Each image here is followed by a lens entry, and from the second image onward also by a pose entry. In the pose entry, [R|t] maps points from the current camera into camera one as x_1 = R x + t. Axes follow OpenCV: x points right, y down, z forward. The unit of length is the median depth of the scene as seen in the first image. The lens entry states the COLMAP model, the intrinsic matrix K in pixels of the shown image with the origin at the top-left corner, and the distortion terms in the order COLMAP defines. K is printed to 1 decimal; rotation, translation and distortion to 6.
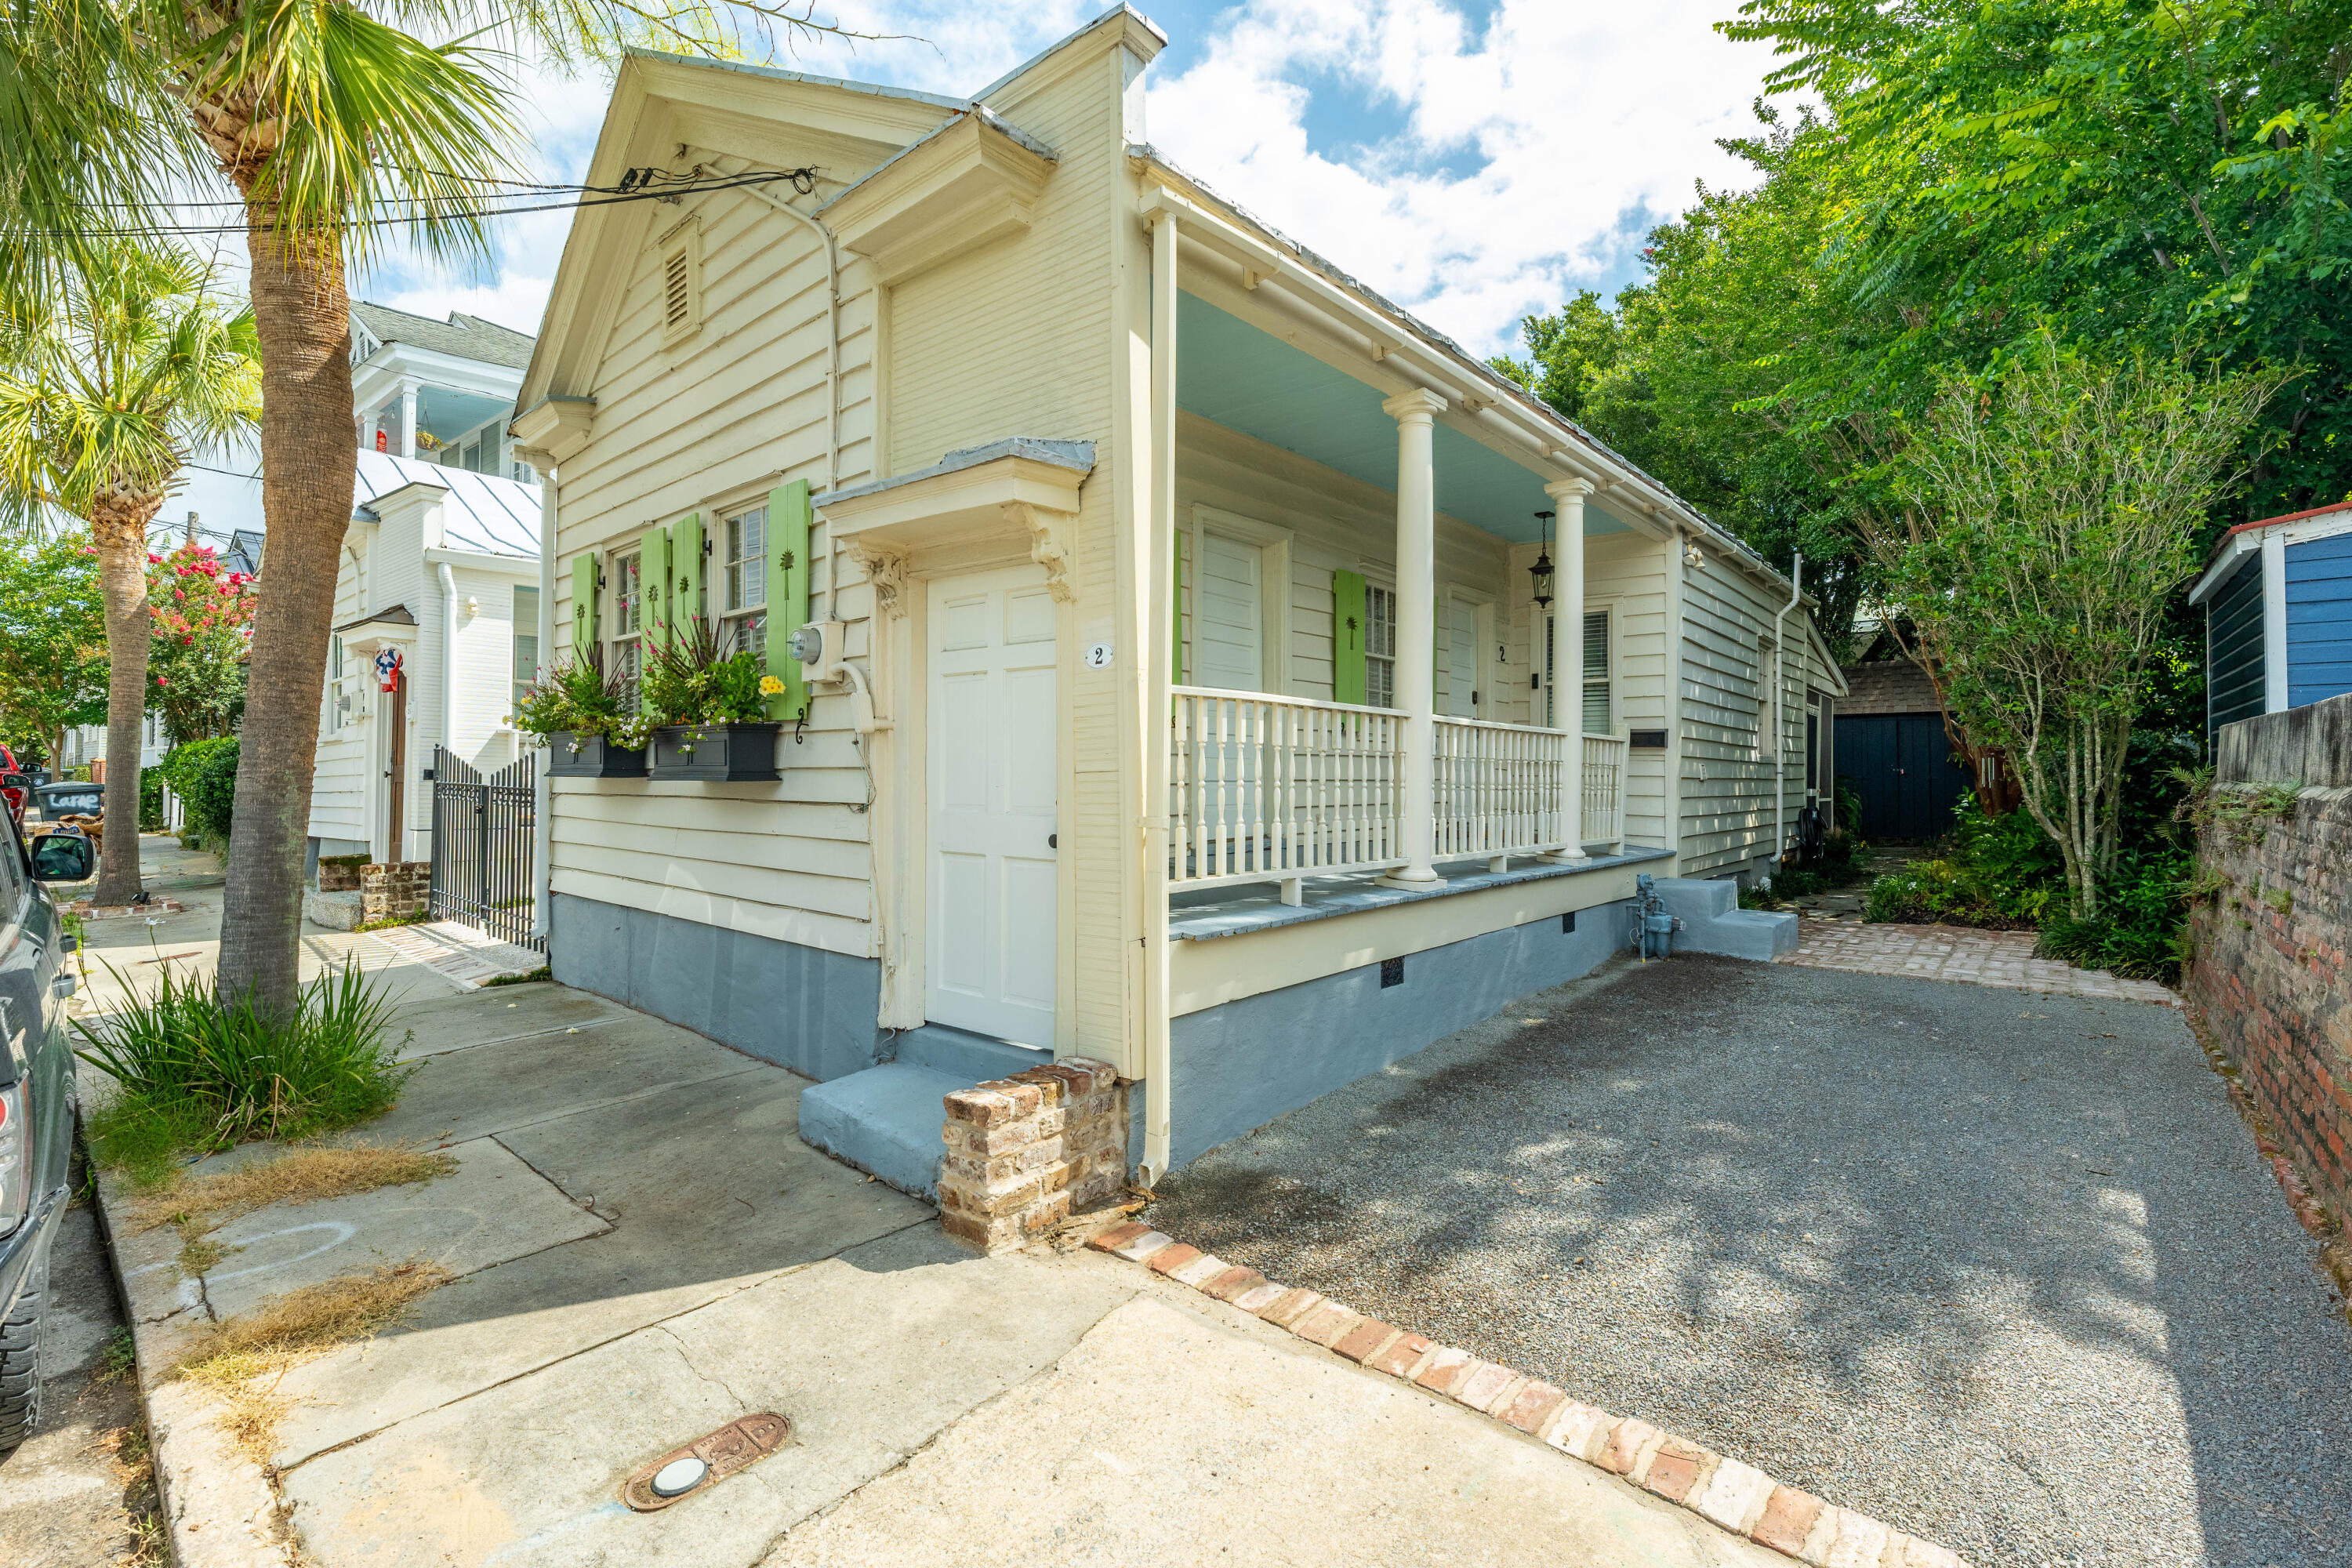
lens RADIAL K [[1036.0, 0, 1175.0], [0, 1036.0, 766.4], [0, 0, 1]] dist [-0.012244, -0.000040]
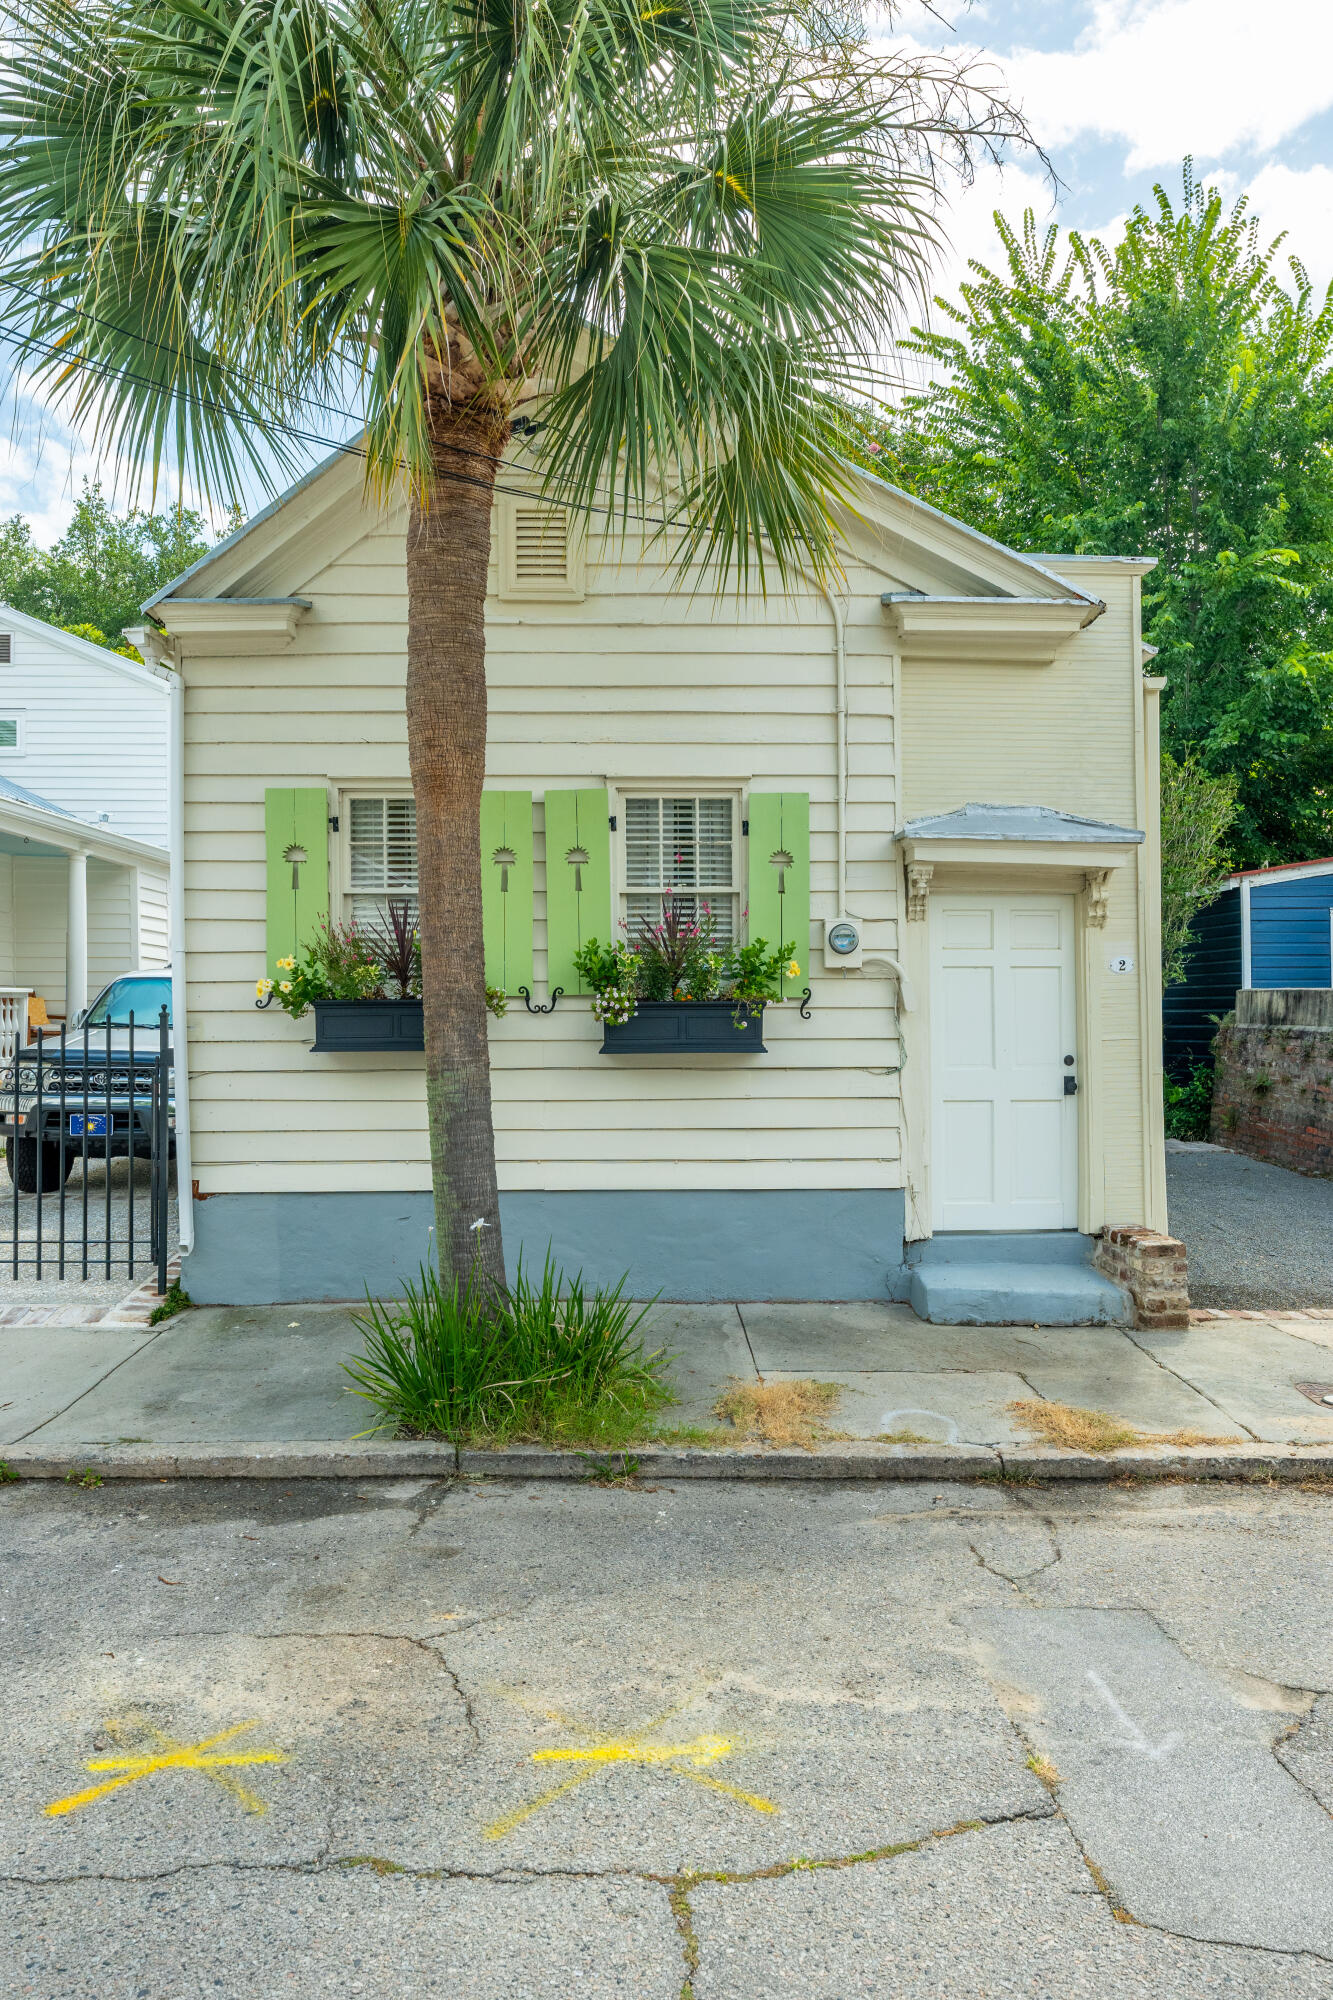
lens RADIAL K [[1369.9, 0, 666.5], [0, 1369.9, 1000.0], [0, 0, 1]] dist [-0.002381, -0.001156]
pose [[0.737818, -0.007852, 0.674954, -1.536713], [-0.000872, 0.999920, 0.012586, -0.062363], [-0.674999, -0.009874, 0.737752, -0.044354]]
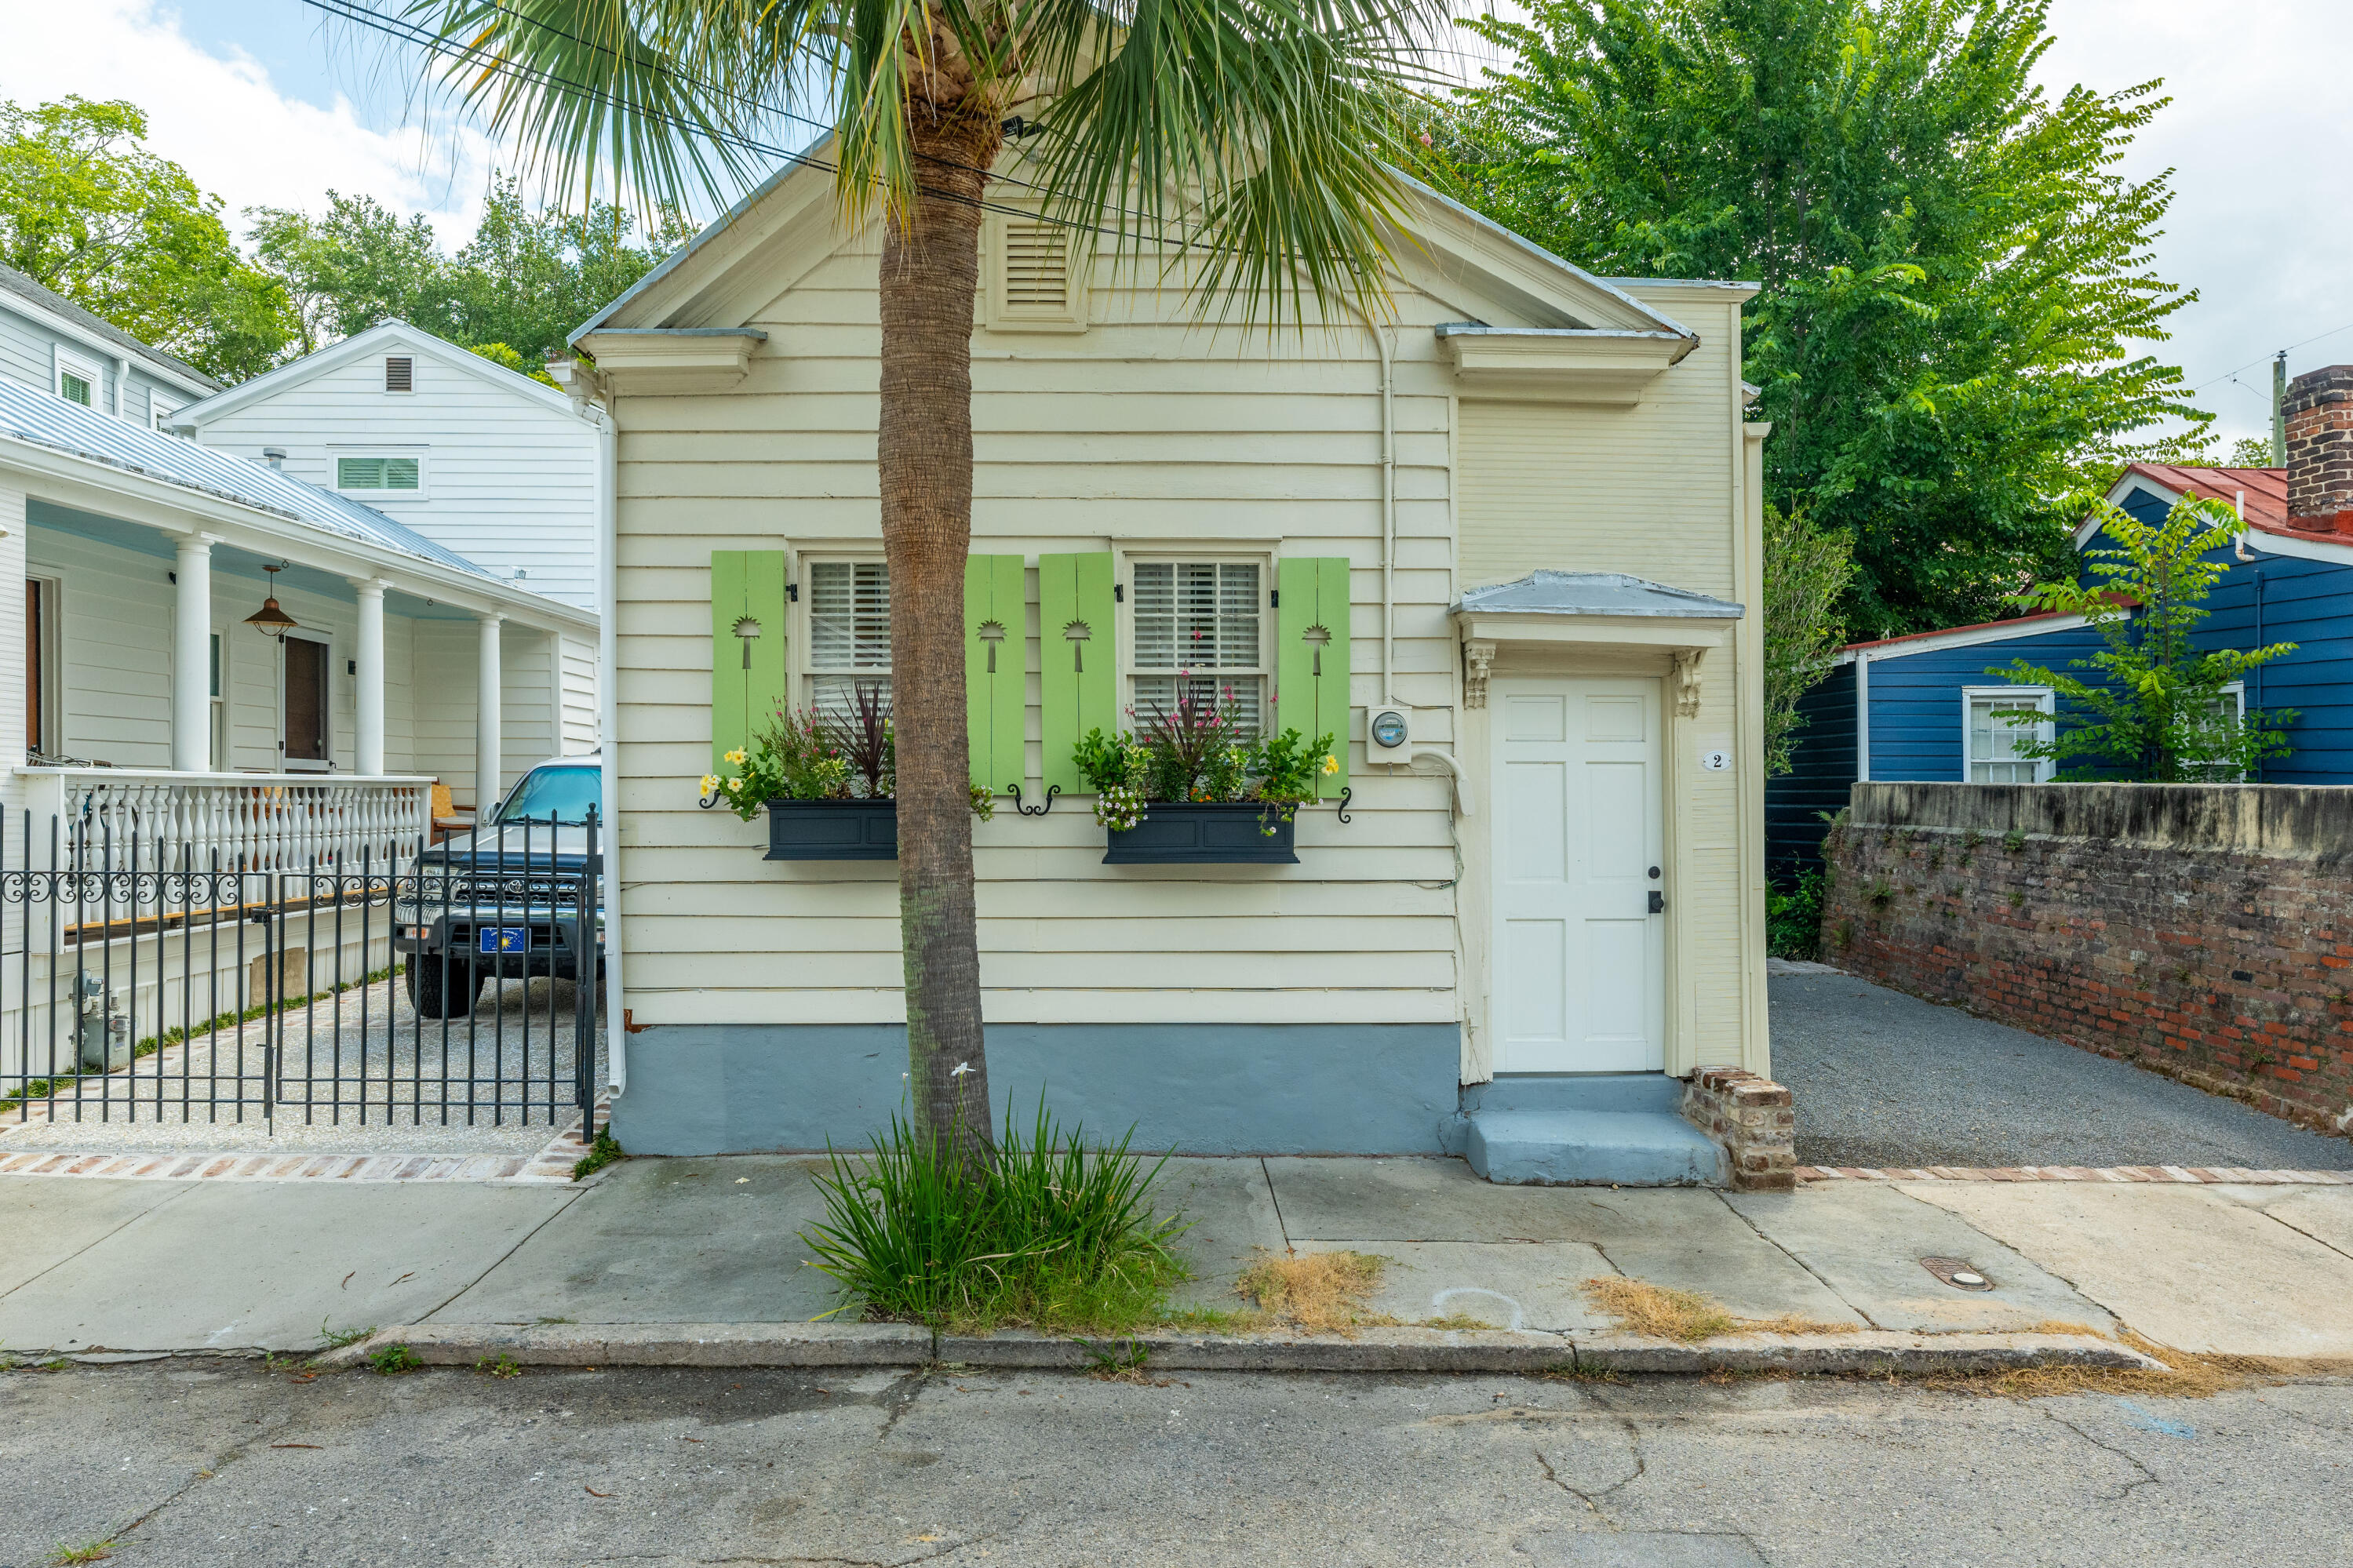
lens RADIAL K [[1611.5, 0, 1169.8], [0, 1611.5, 777.7], [0, 0, 1]] dist [-0.002381, -0.001156]
pose [[0.741409, -0.002999, 0.671047, -1.540744], [-0.004975, 0.999938, 0.009966, -0.080175], [-0.671035, -0.010727, 0.741348, -0.044373]]
